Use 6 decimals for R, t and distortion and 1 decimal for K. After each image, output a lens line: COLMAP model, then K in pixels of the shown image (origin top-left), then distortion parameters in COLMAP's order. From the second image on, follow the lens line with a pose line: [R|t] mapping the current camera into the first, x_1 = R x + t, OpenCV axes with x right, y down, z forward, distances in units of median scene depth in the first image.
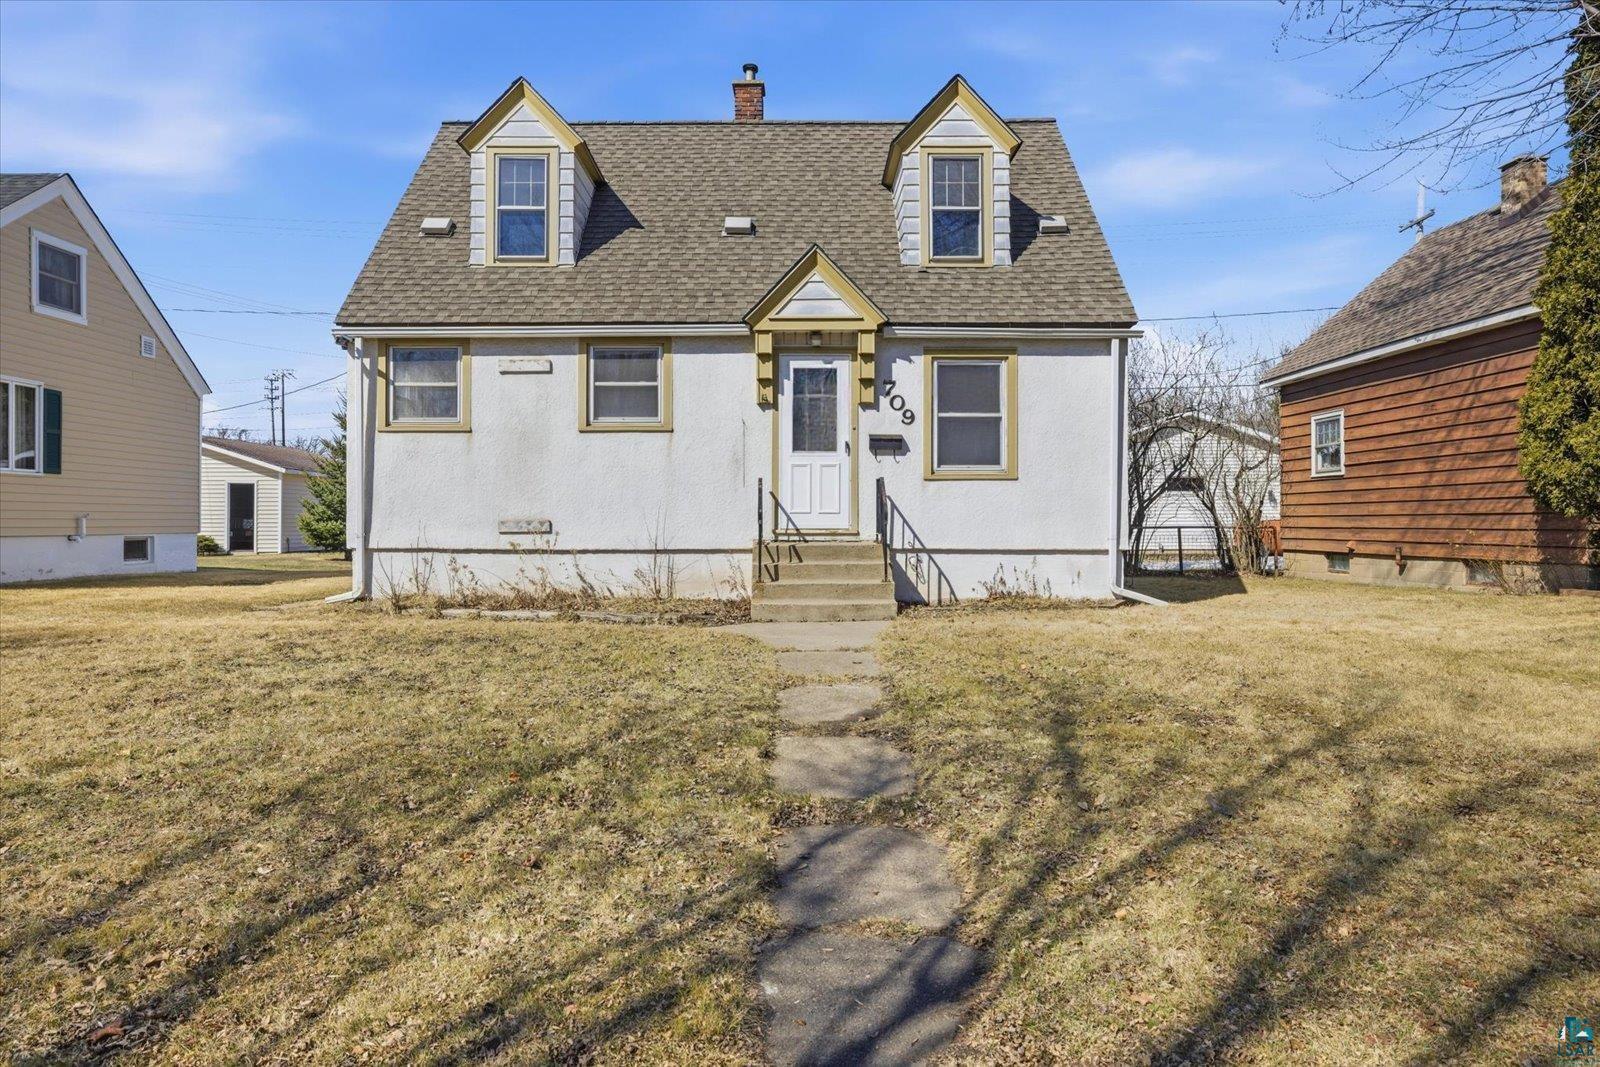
lens RADIAL K [[1029.5, 0, 798.5], [0, 1029.5, 516.8], [0, 0, 1]] dist [-0.032781, 0.083920]
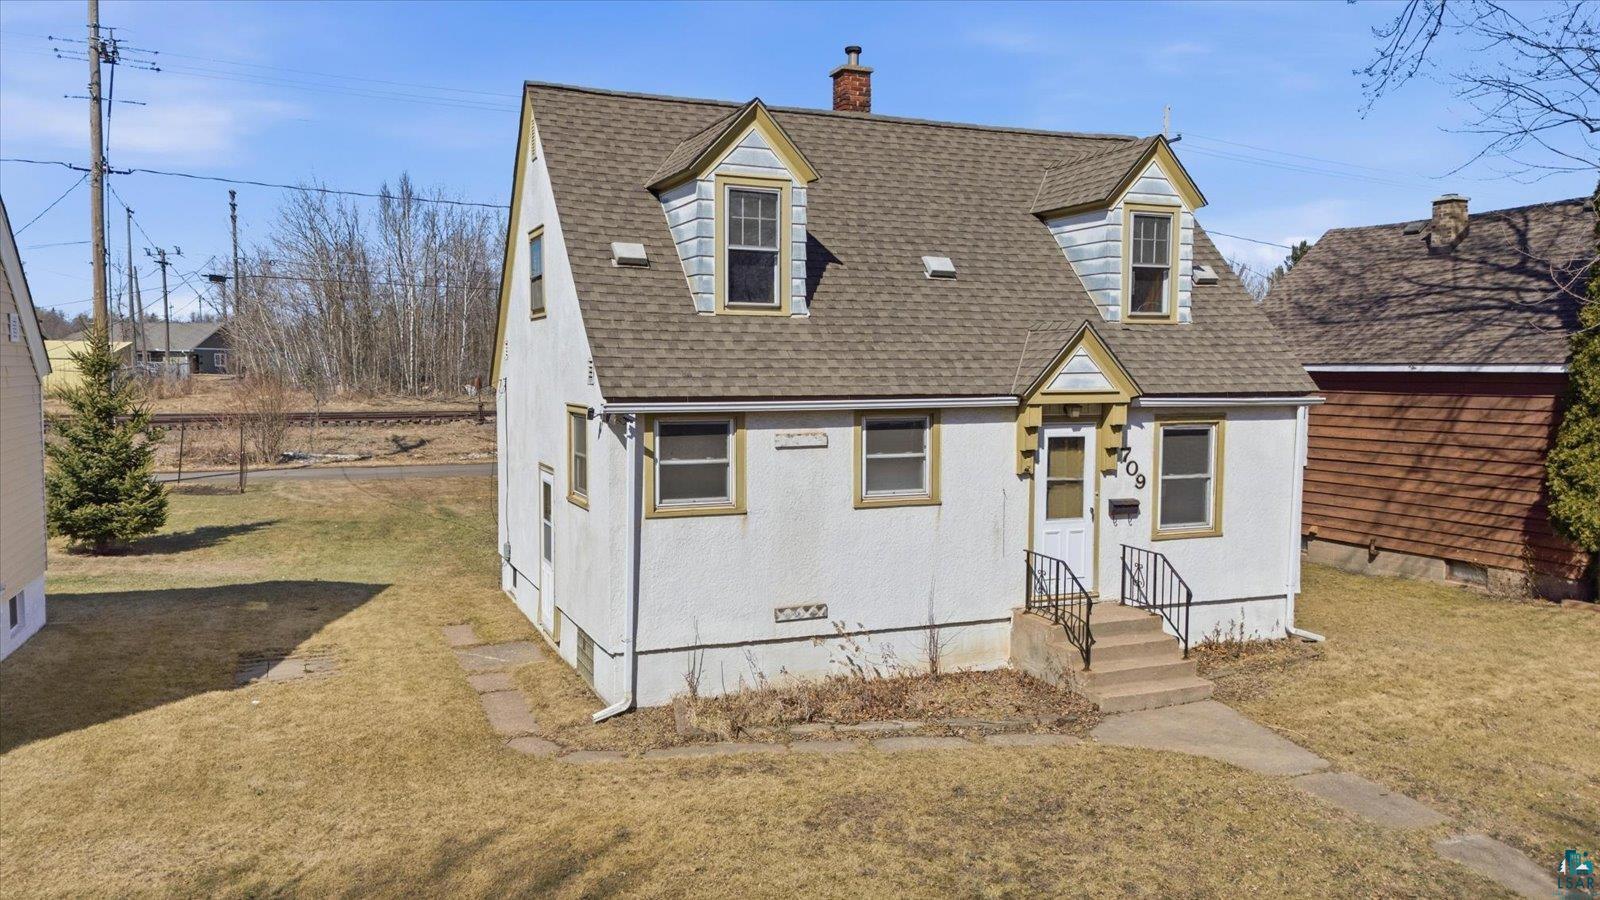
lens RADIAL K [[1167.9, 0, 800.0], [0, 1167.9, 450.0], [0, 0, 1]] dist [0.075746, -0.002178]
pose [[0.922560, -0.024419, 0.385079, -0.670720], [-0.006678, 0.996836, 0.079210, -0.220883], [-0.385795, -0.075647, 0.919478, 0.037543]]
